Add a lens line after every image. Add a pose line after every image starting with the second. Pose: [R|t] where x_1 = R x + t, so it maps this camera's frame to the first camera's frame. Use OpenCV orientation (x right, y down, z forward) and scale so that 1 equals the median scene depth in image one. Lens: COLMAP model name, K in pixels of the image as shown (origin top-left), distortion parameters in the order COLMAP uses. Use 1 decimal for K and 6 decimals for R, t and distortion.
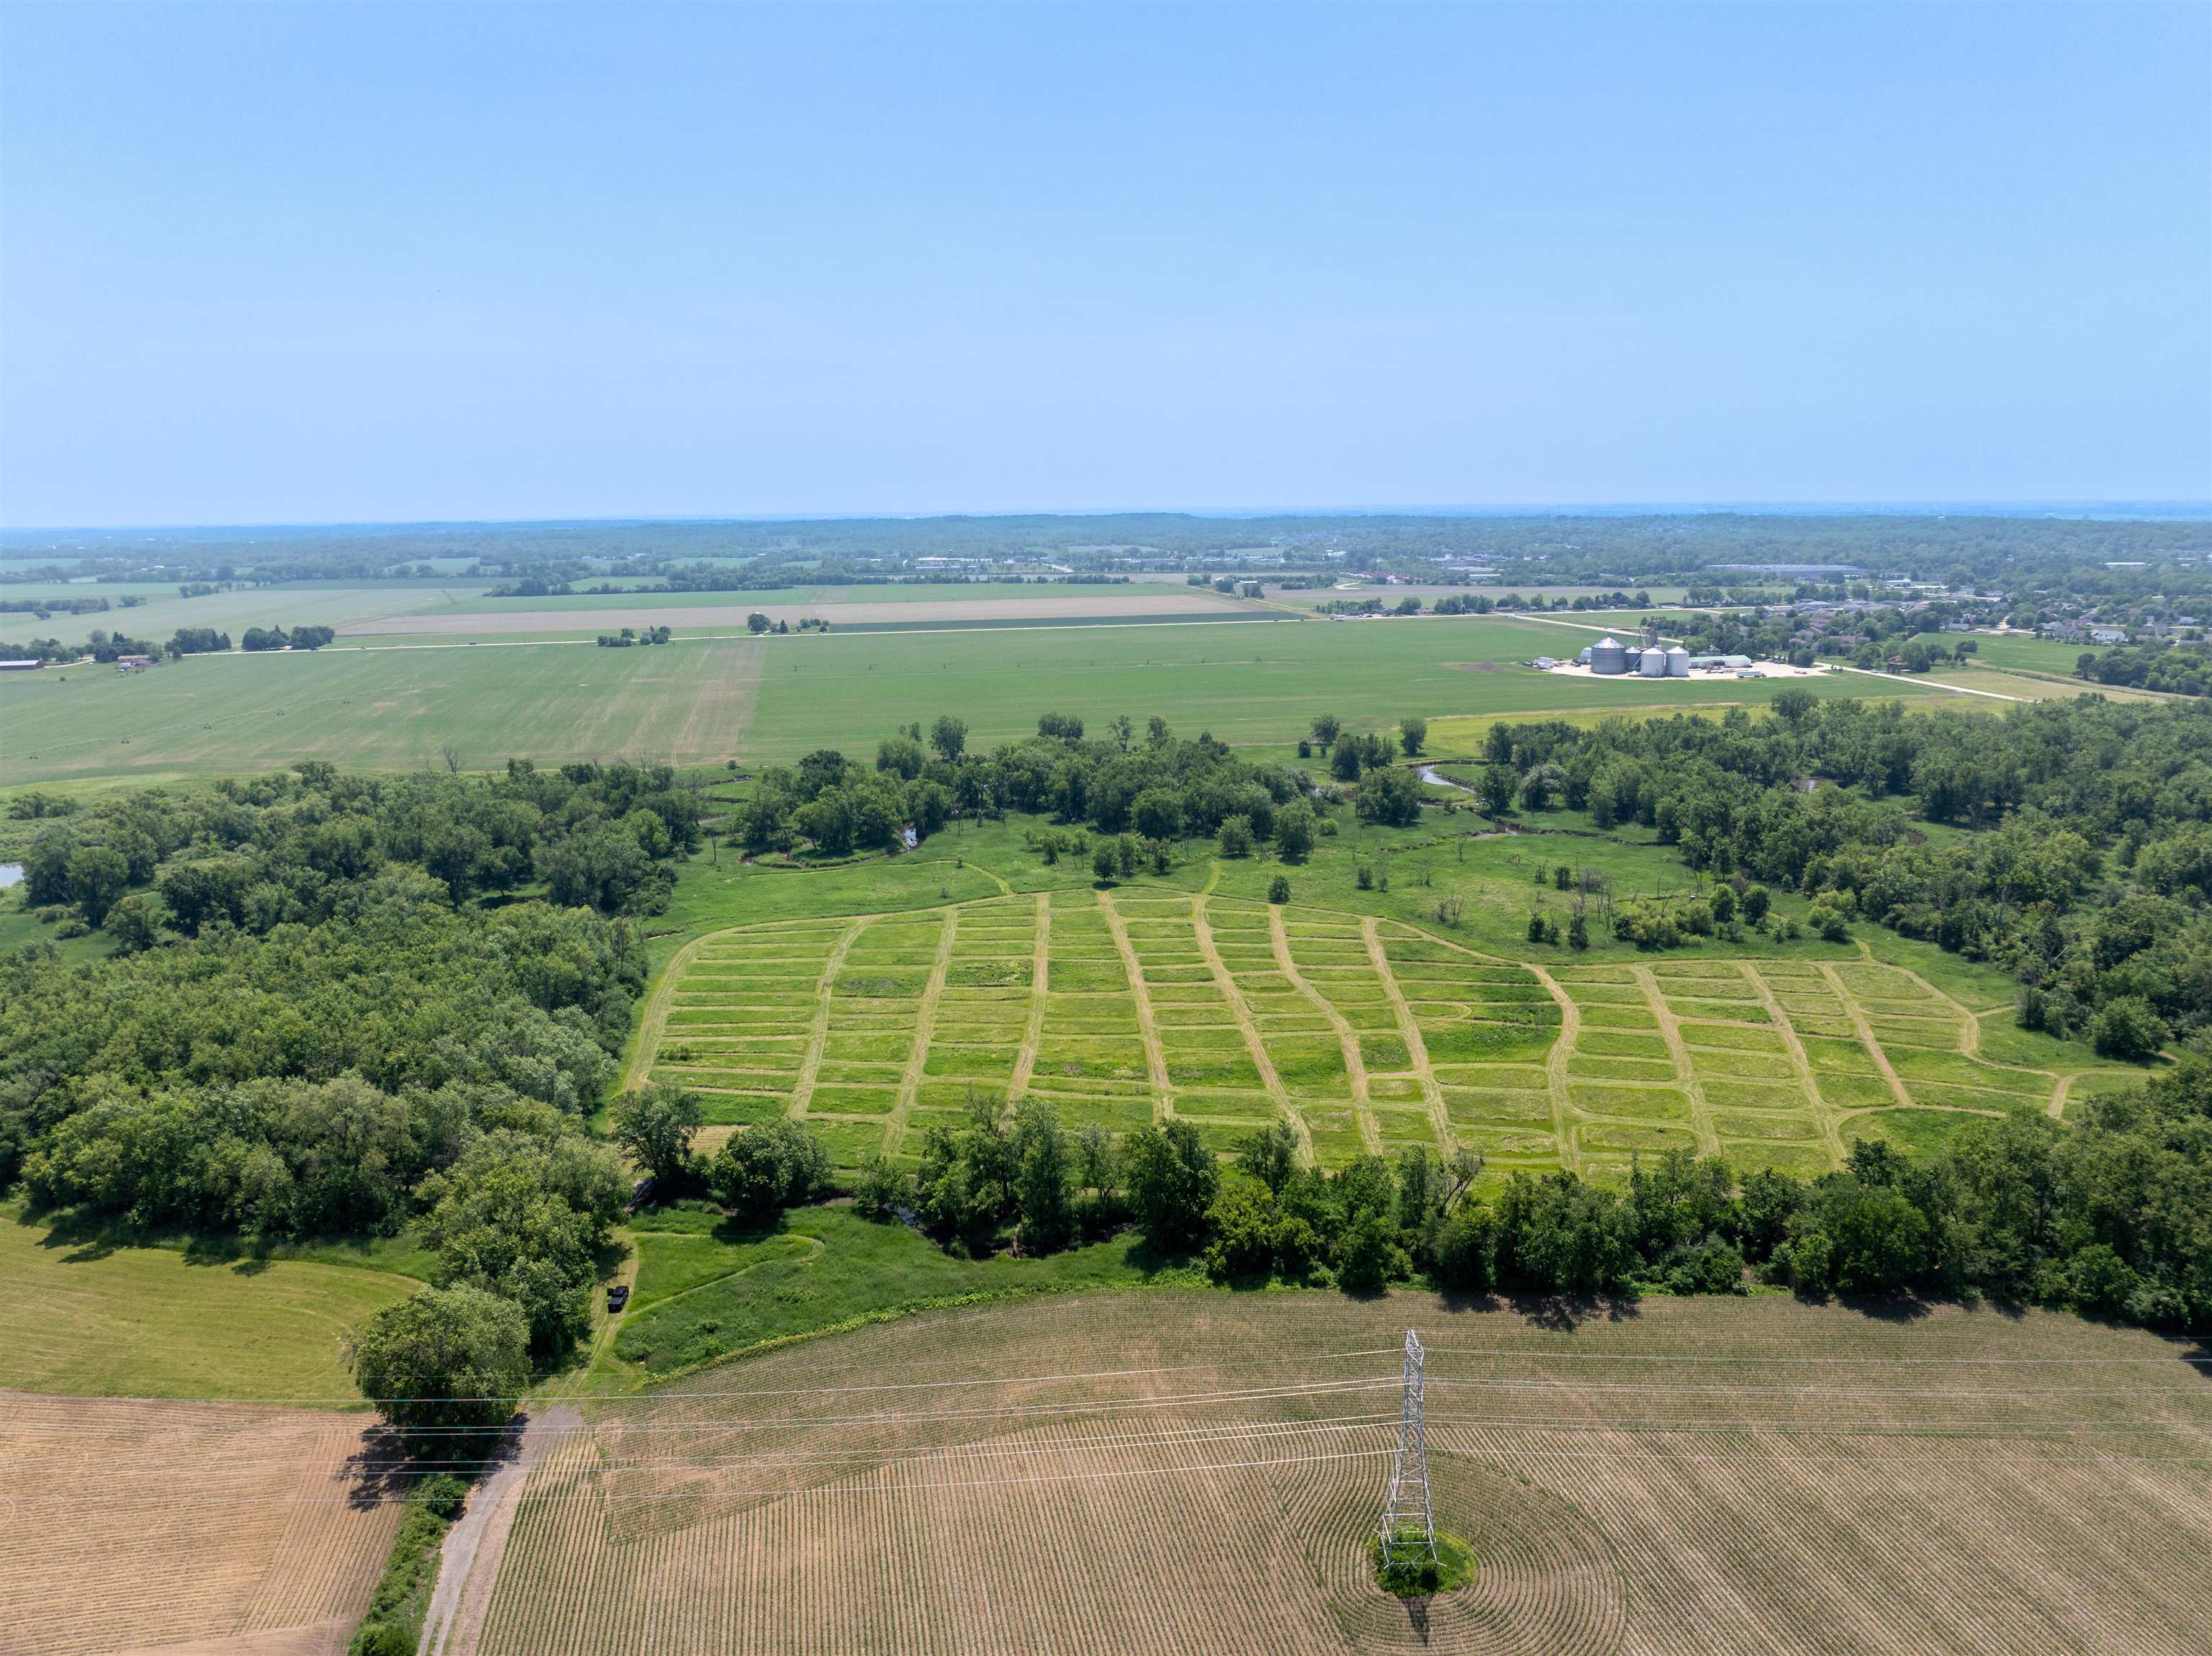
lens RADIAL K [[1557.0, 0, 1110.2], [0, 1557.0, 831.7], [0, 0, 1]] dist [-0.043142, 0.011904]
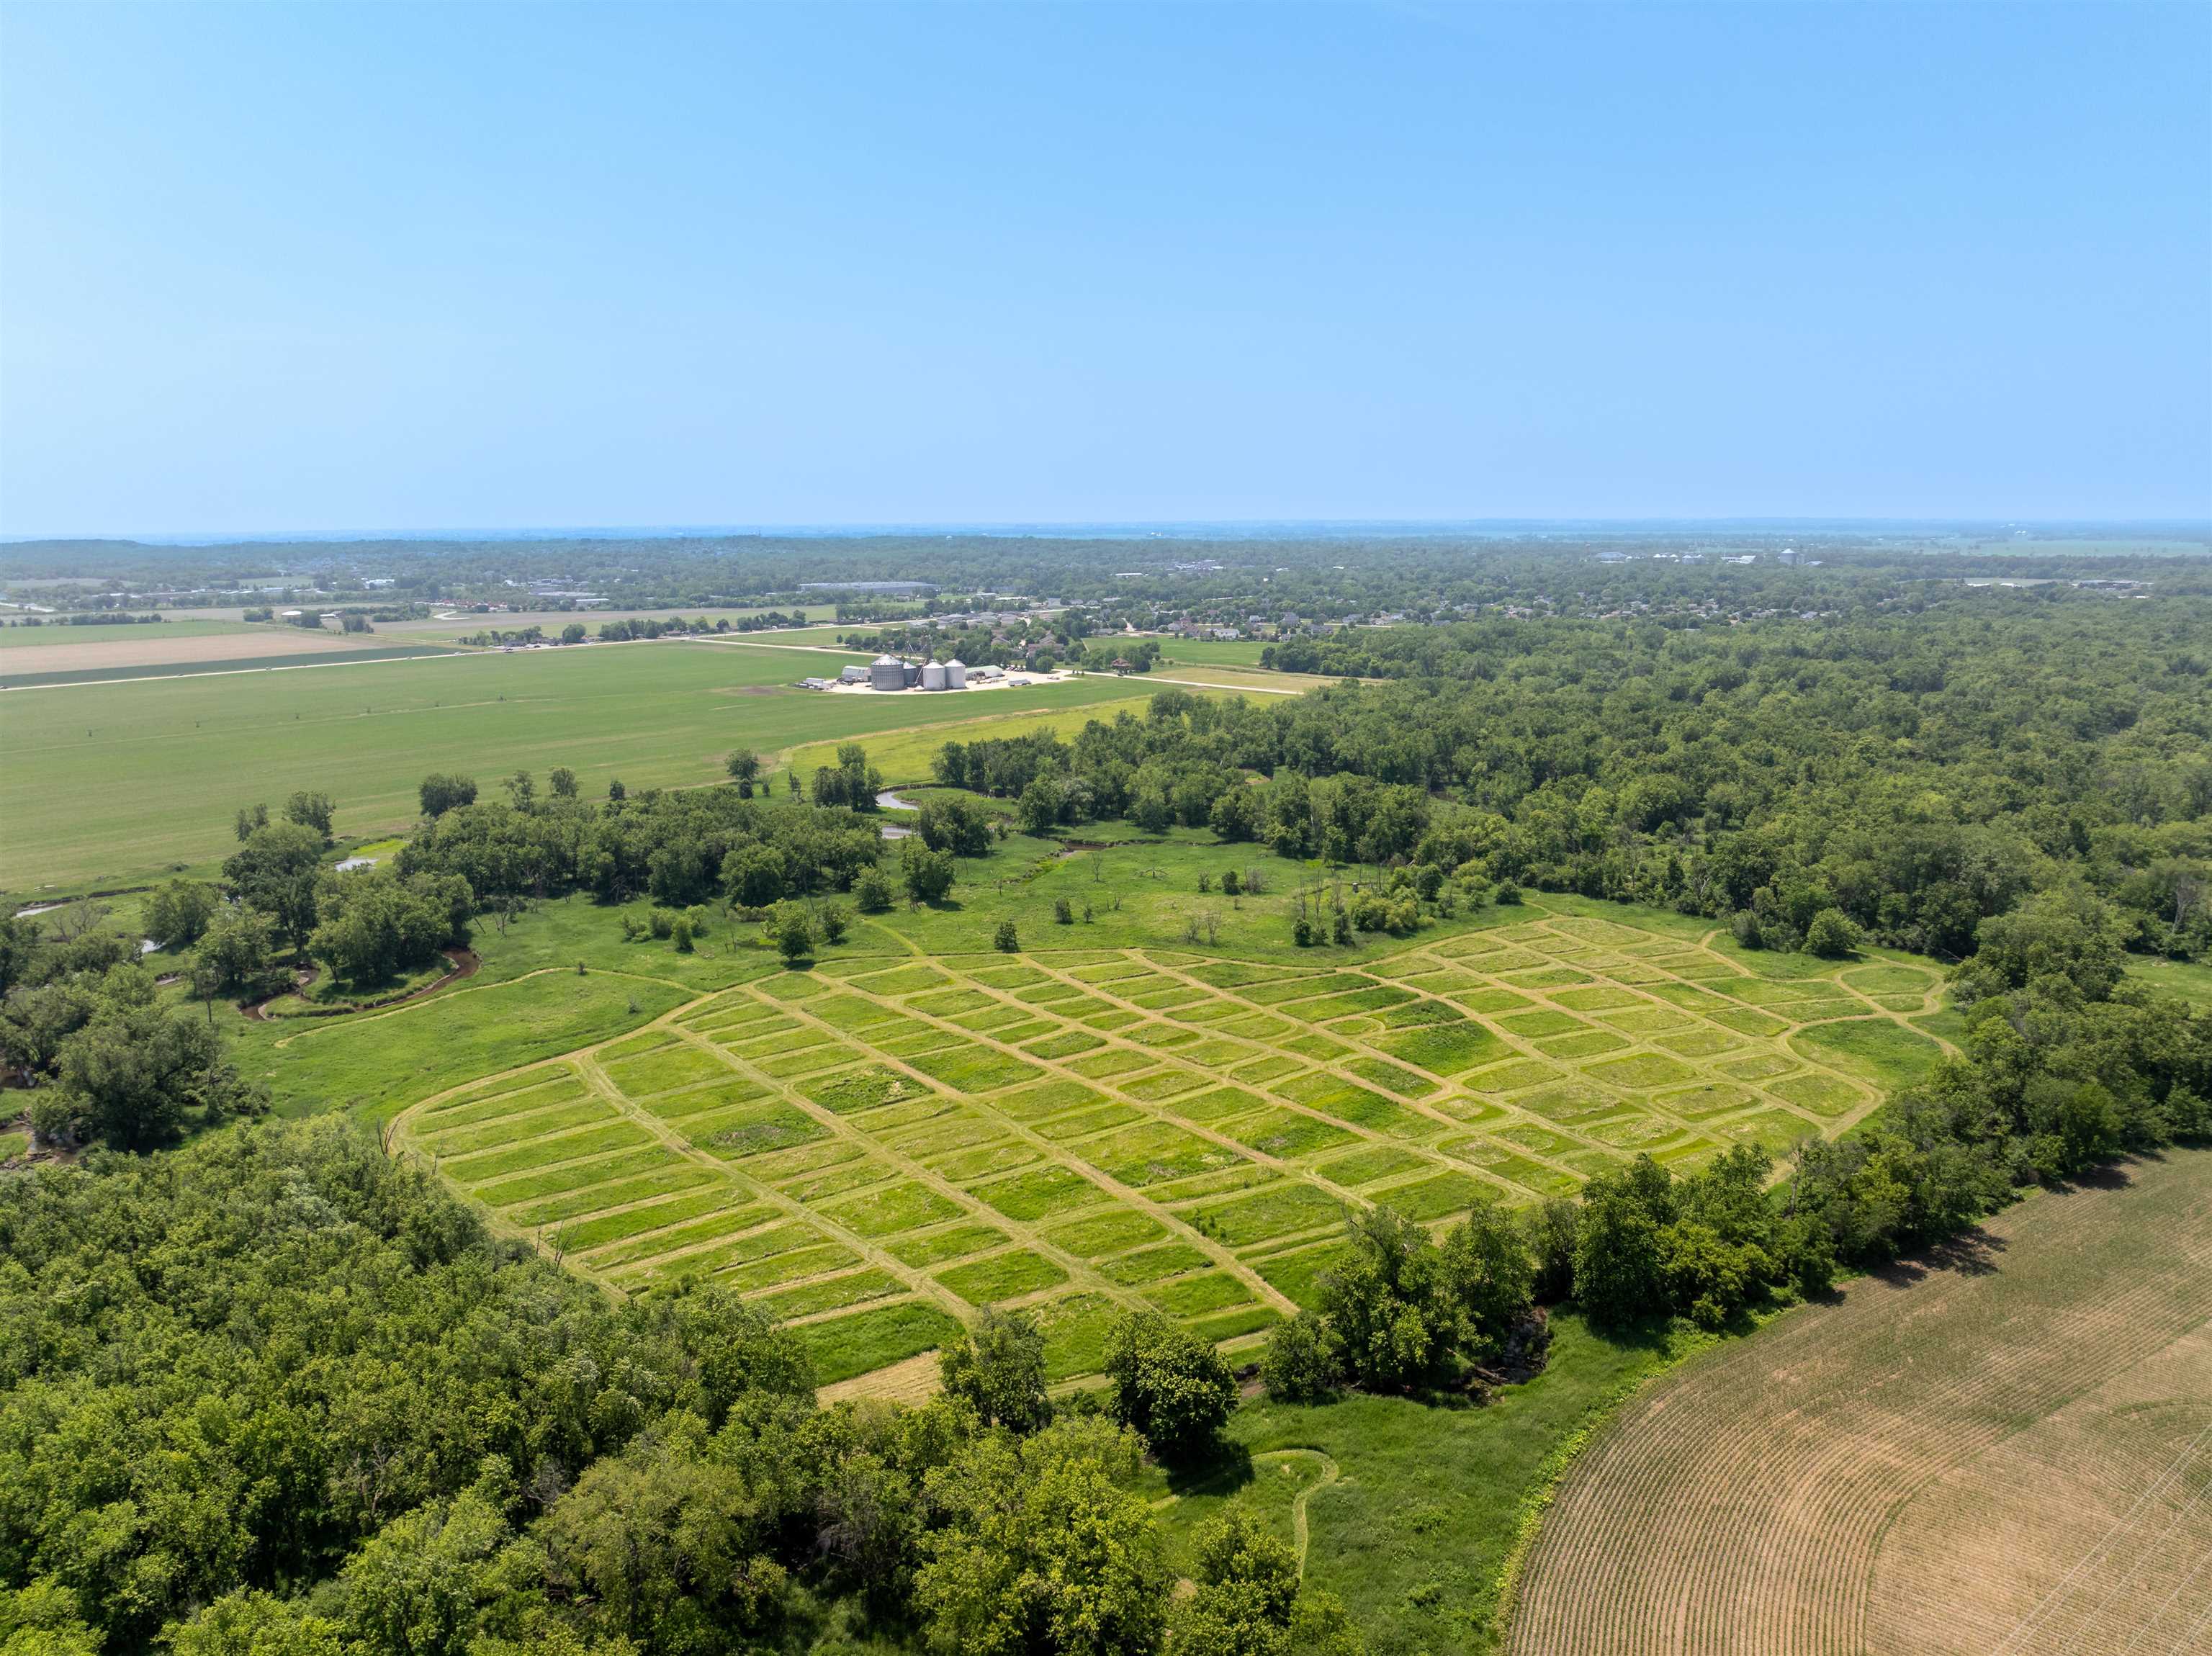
lens RADIAL K [[1557.0, 0, 1119.6], [0, 1557.0, 827.0], [0, 0, 1]] dist [-0.043142, 0.011904]
pose [[0.793949, -0.109159, 0.598105, -0.244616], [0.120189, 0.992516, 0.021598, -0.024816], [-0.595987, 0.054738, 0.801126, 0.152126]]
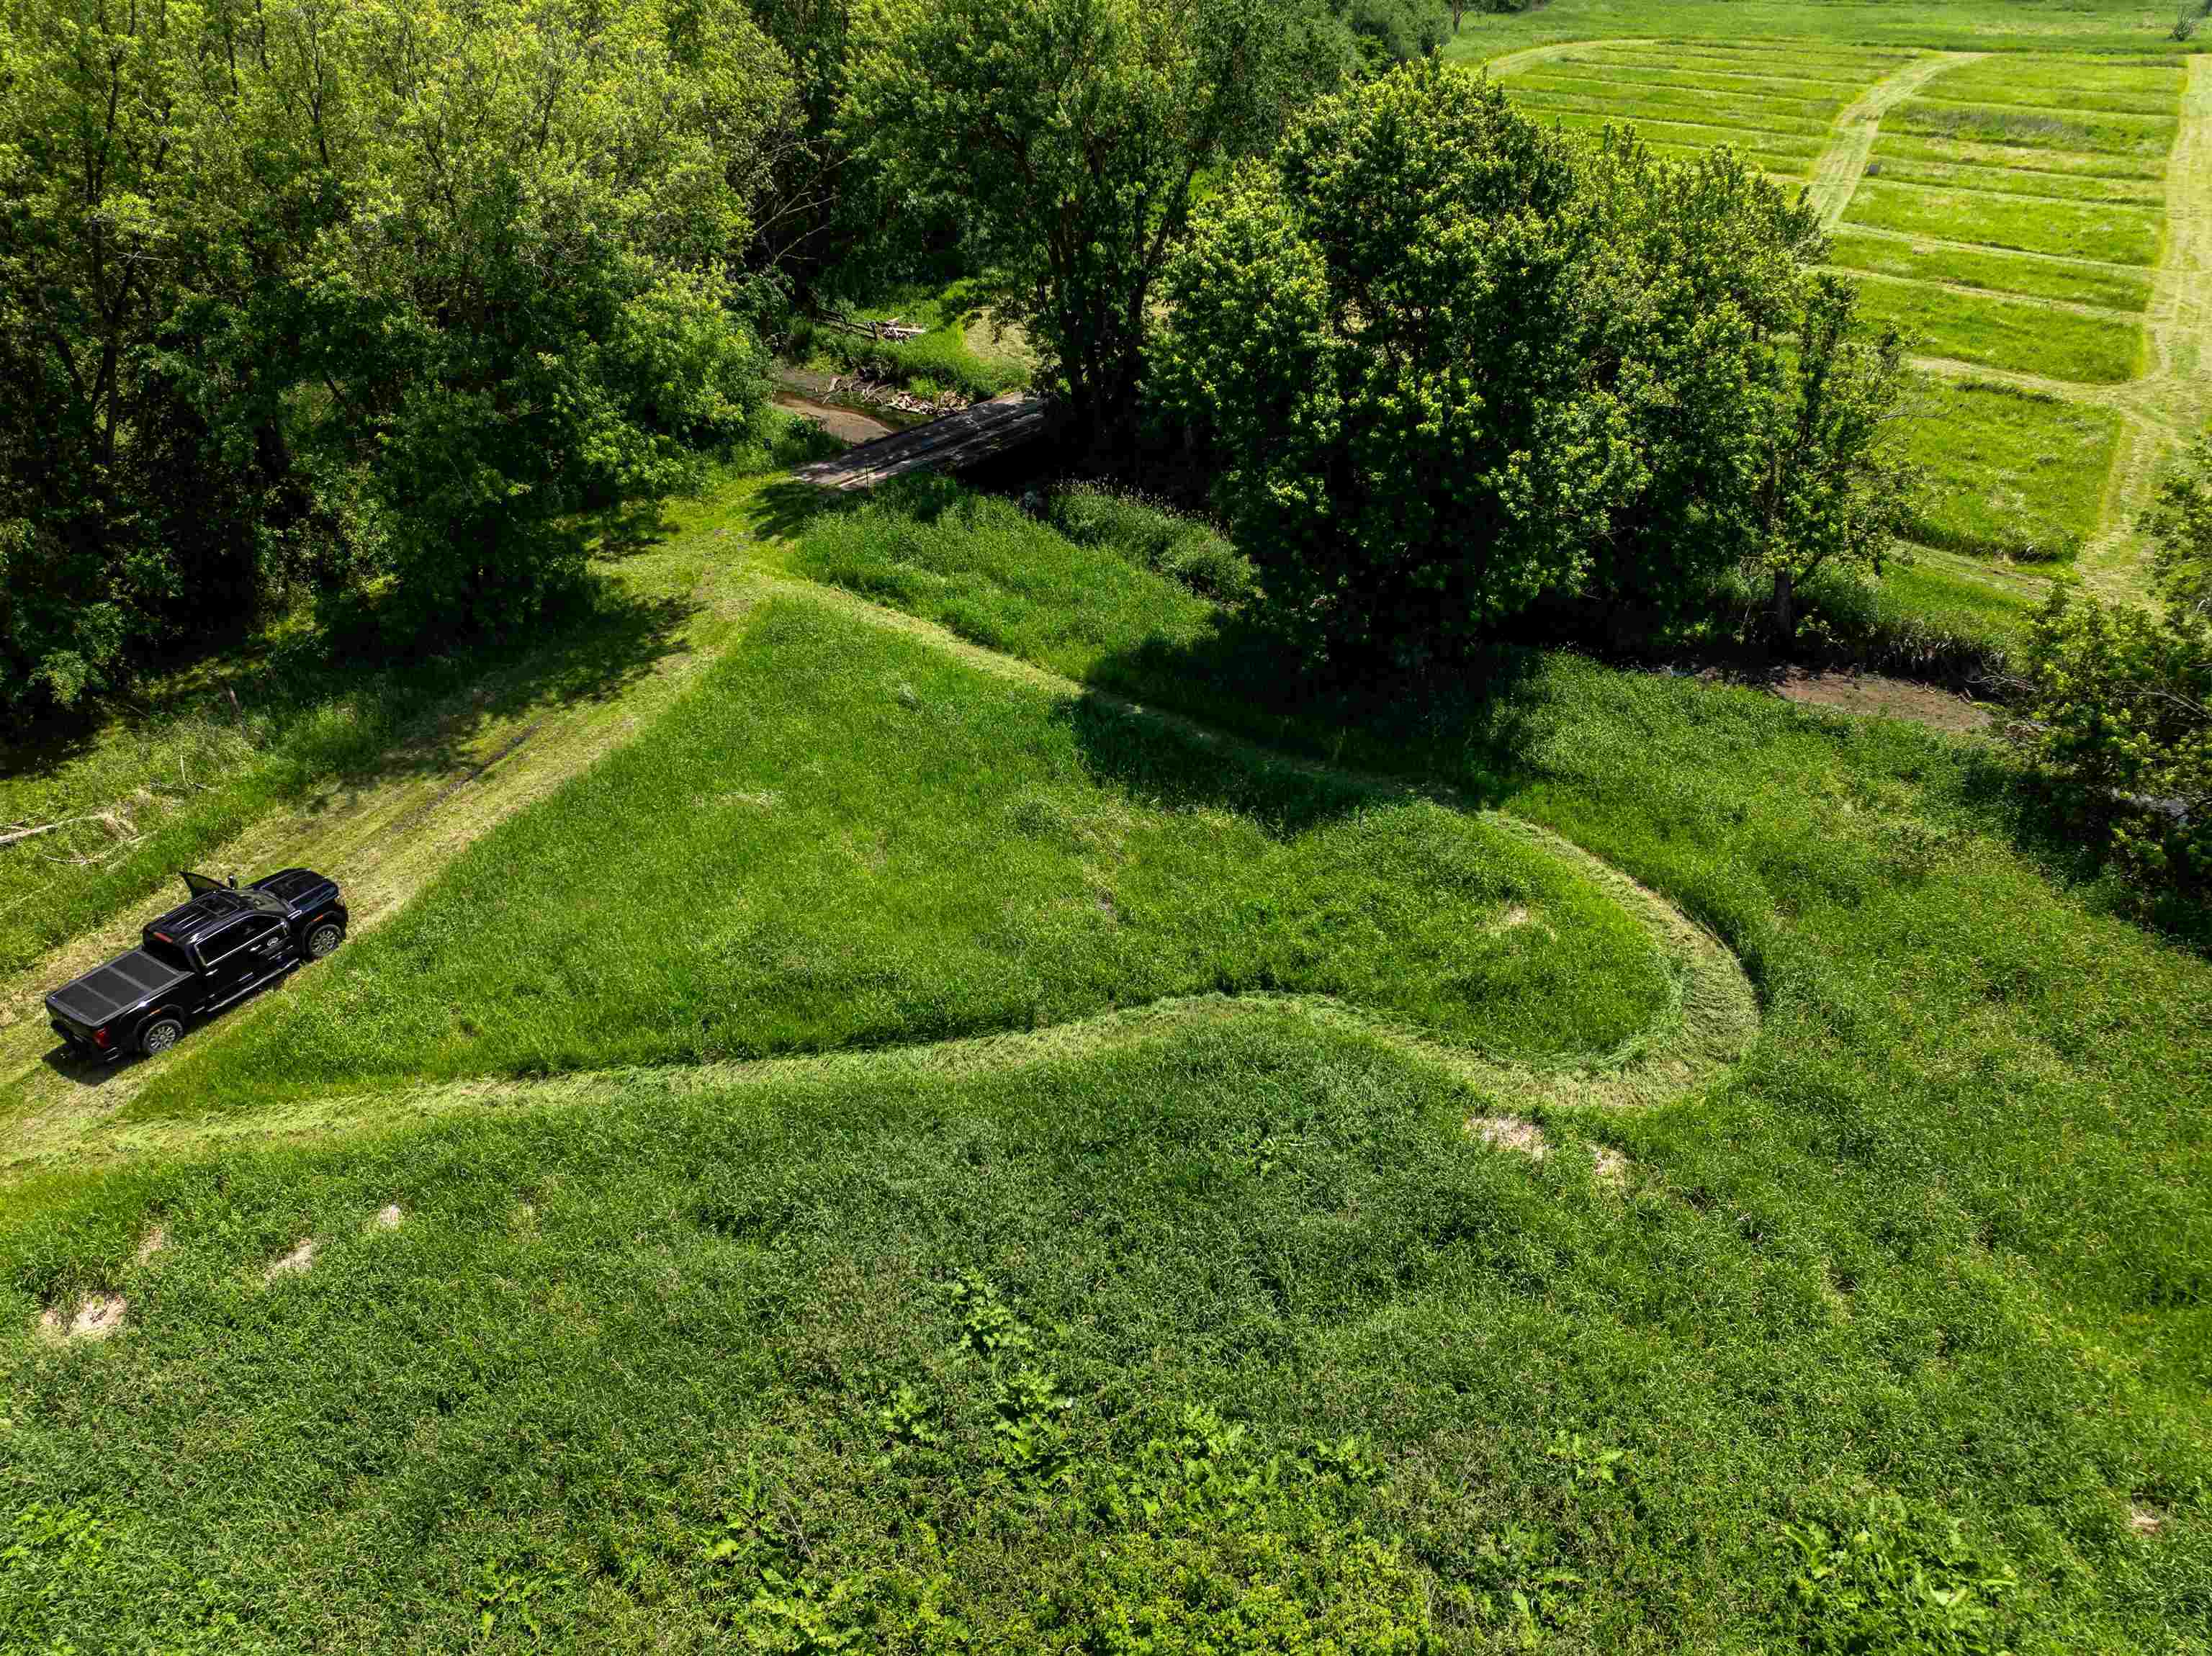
lens RADIAL K [[1557.0, 0, 1122.9], [0, 1557.0, 809.4], [0, 0, 1]] dist [-0.043142, 0.011904]
pose [[0.835692, 0.308305, -0.454497, -0.062259], [-0.132140, 0.916128, 0.378481, 0.074687], [0.533065, -0.256236, 0.806340, 0.310250]]
